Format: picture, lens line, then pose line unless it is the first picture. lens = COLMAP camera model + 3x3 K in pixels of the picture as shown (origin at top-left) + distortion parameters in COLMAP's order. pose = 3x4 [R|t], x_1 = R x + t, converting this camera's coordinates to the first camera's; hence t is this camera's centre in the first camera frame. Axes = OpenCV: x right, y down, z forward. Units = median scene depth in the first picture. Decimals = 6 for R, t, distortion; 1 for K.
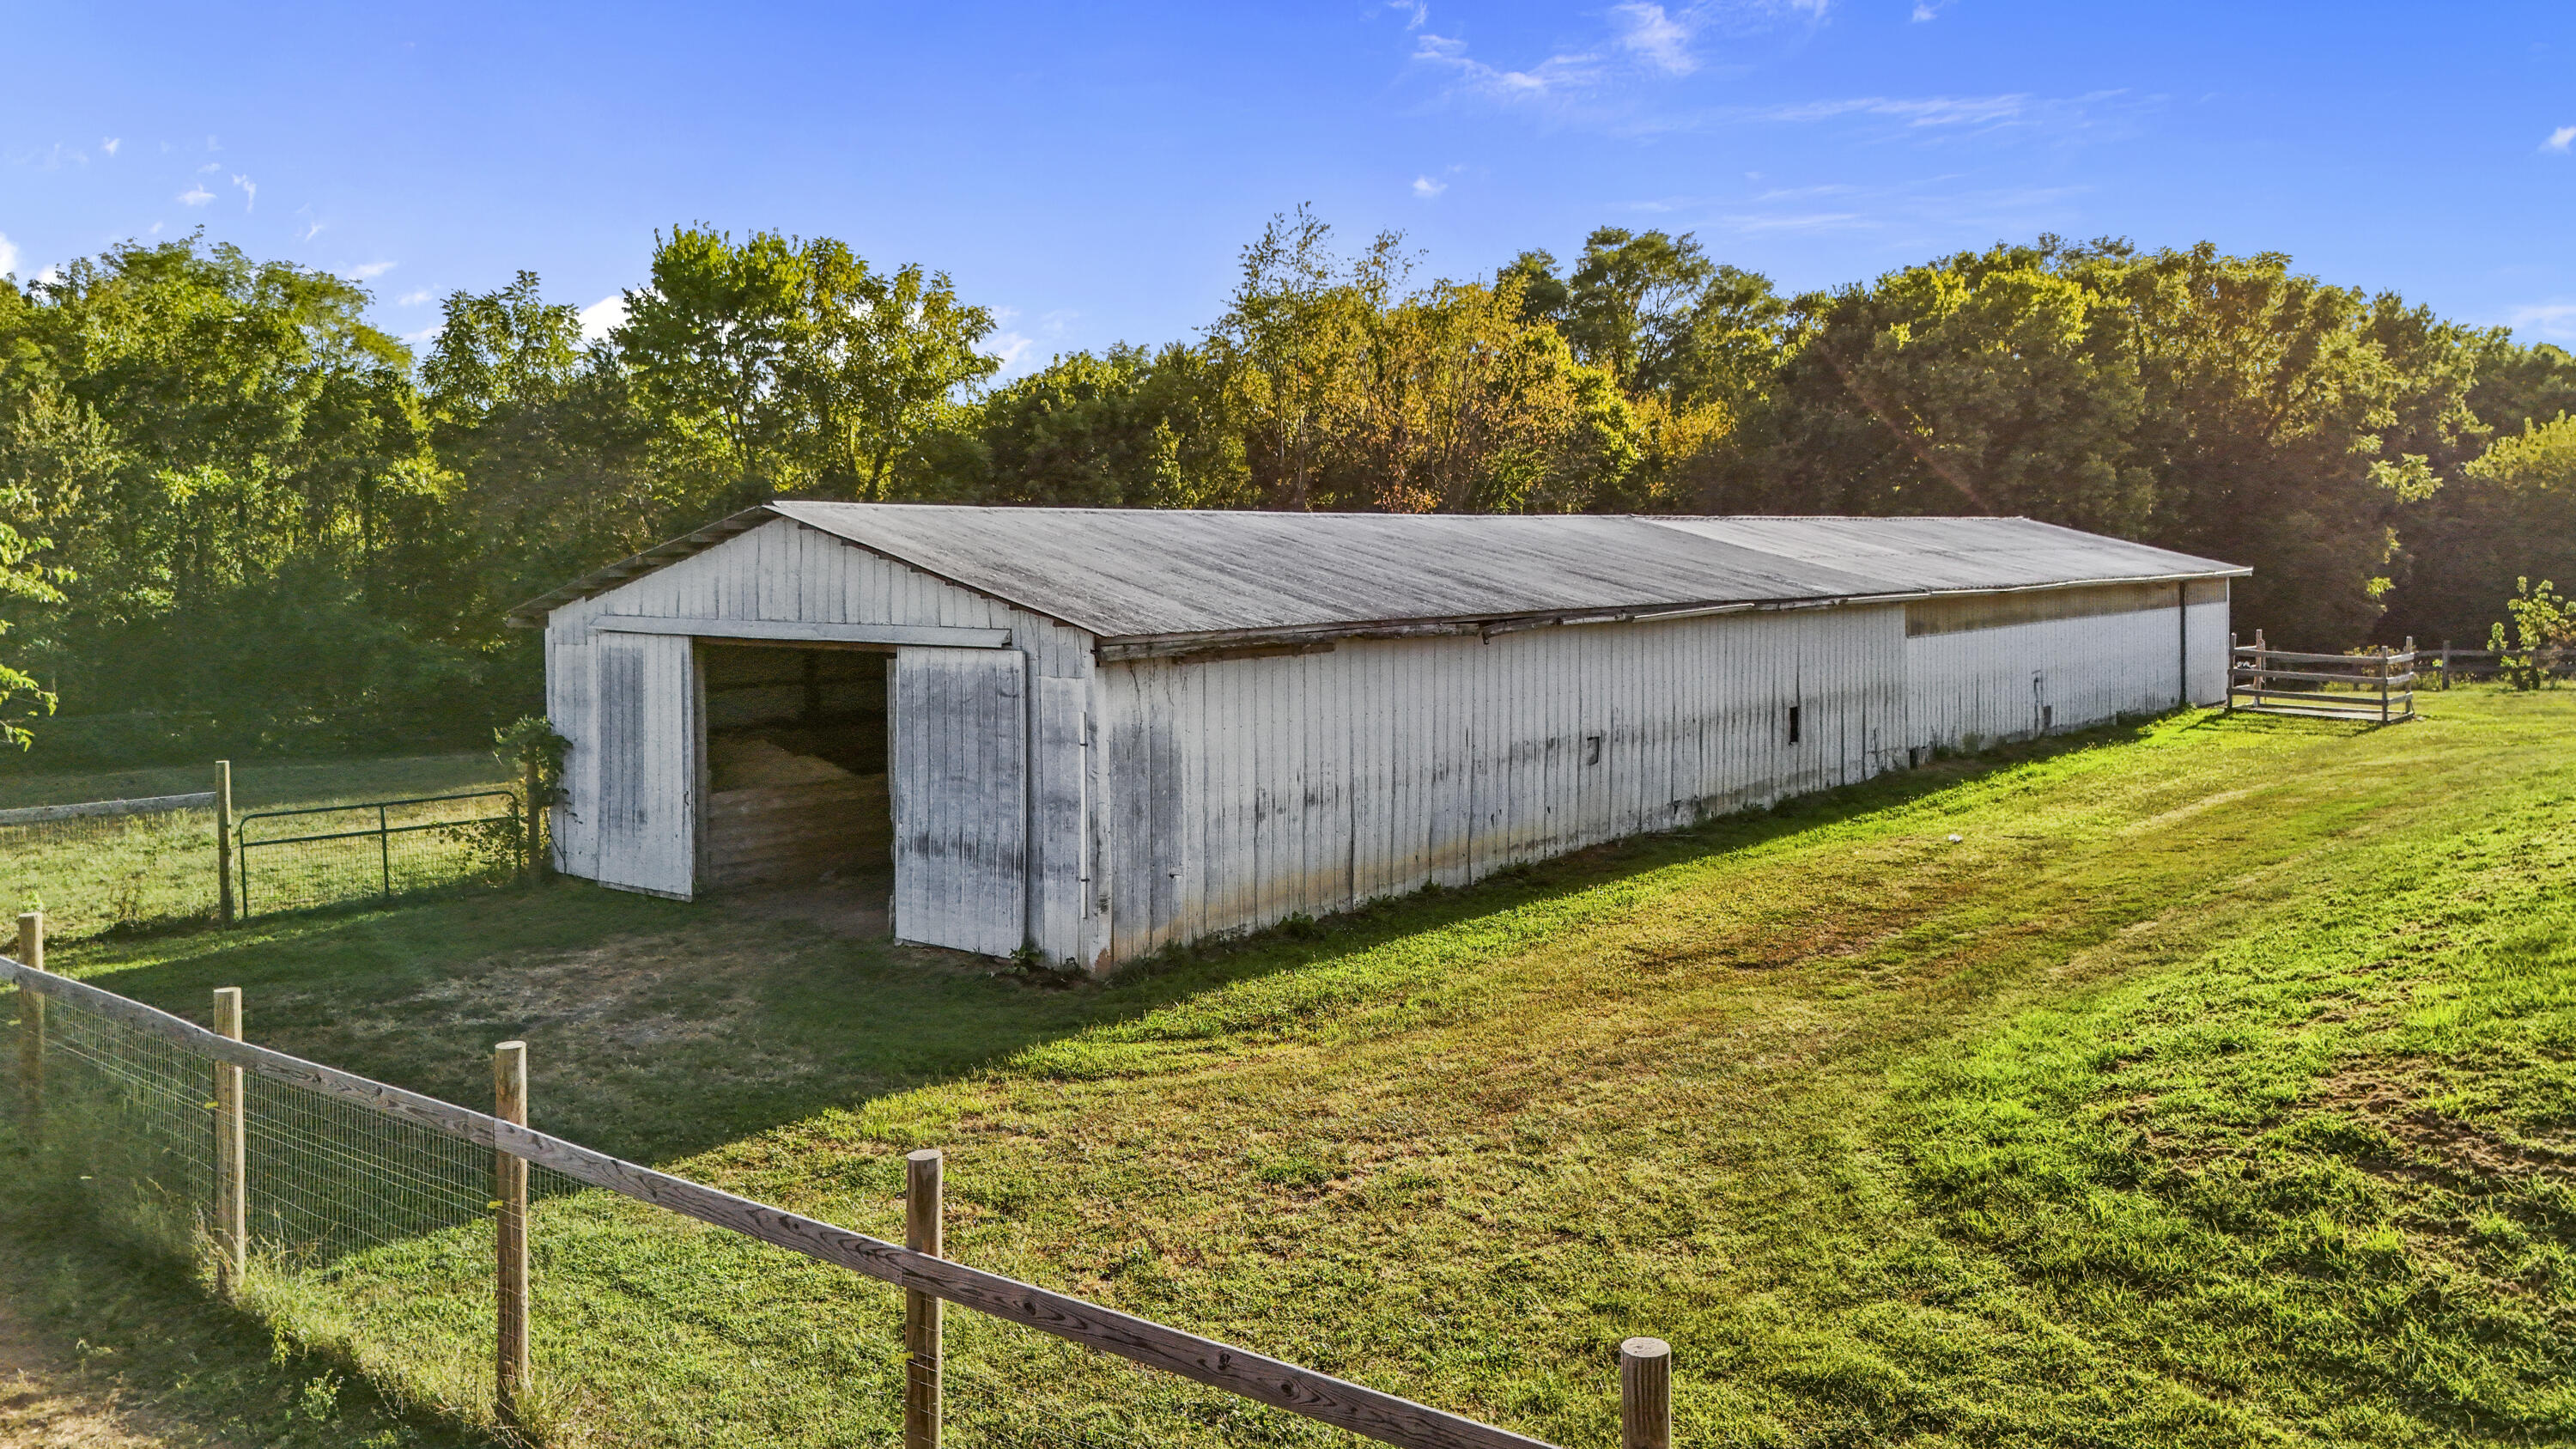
lens RADIAL K [[1900.4, 0, 1277.9], [0, 1900.4, 707.2], [0, 0, 1]] dist [0.075964, -0.057904]
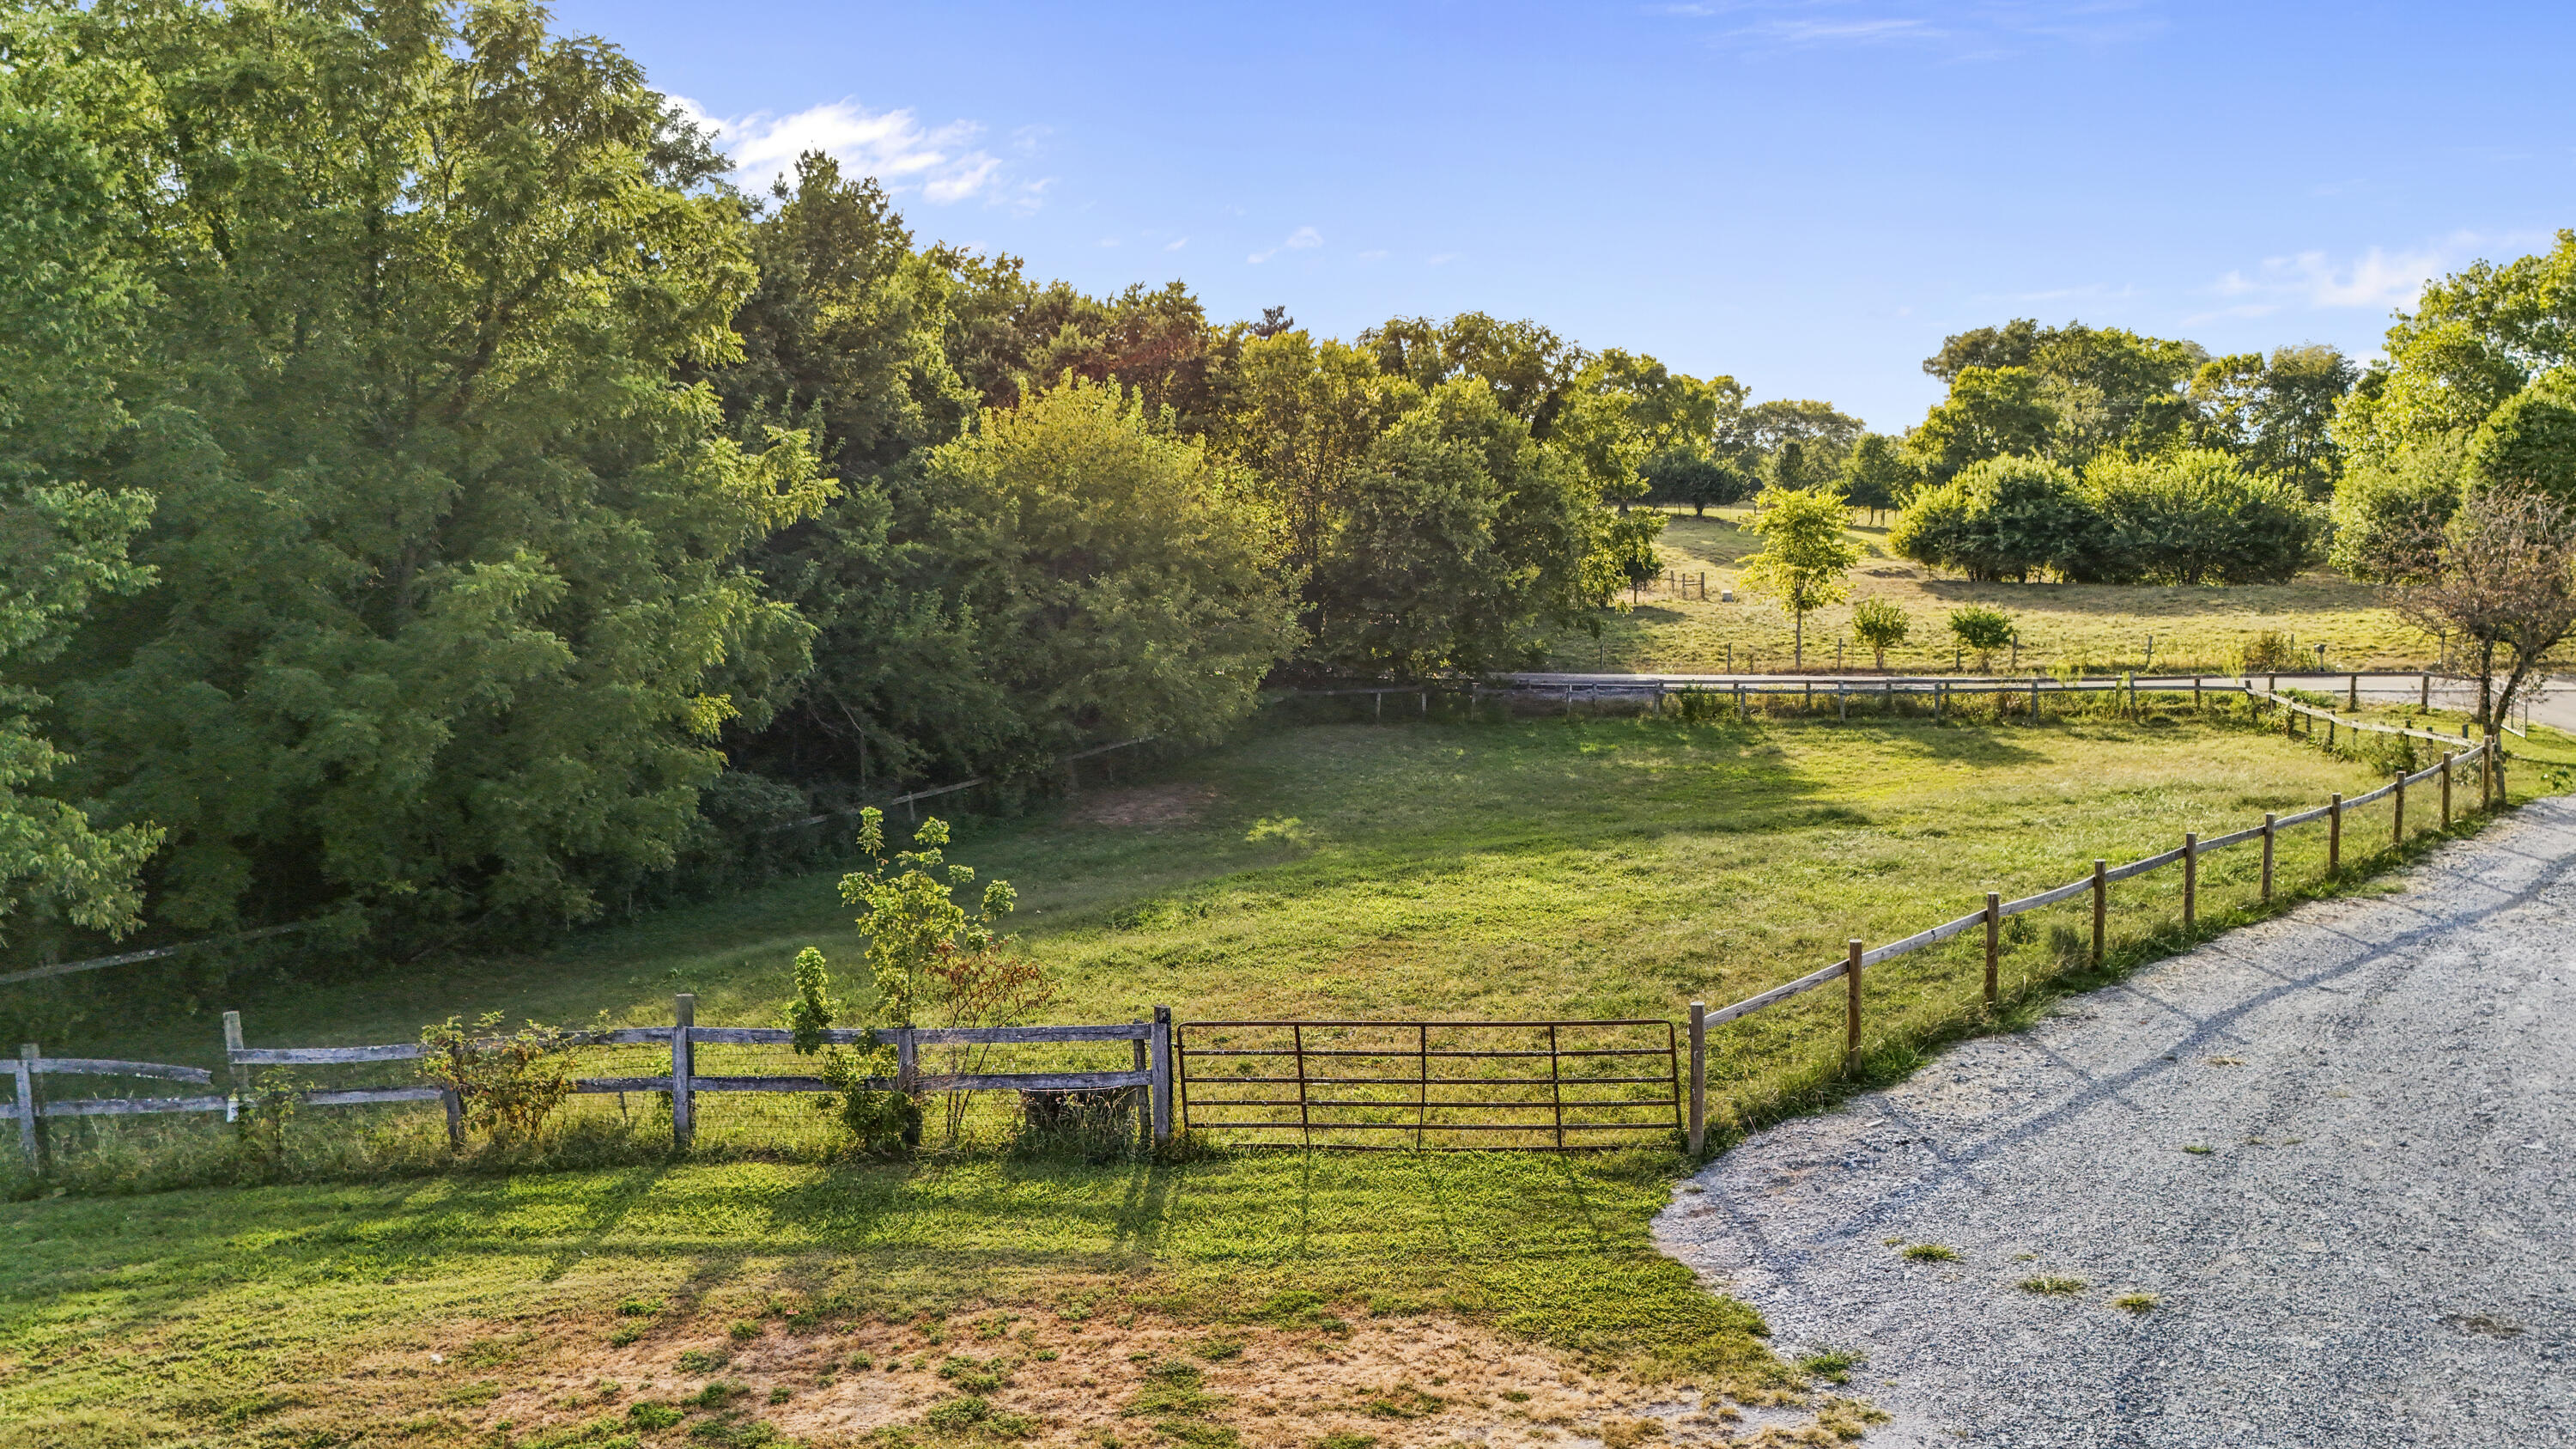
lens RADIAL K [[1900.4, 0, 1277.9], [0, 1900.4, 707.2], [0, 0, 1]] dist [0.075964, -0.057904]
pose [[0.793245, -0.047825, 0.607022, 0.352248], [0.034329, 0.998838, 0.033835, -0.065503], [-0.607935, -0.006001, 0.793964, 0.493377]]
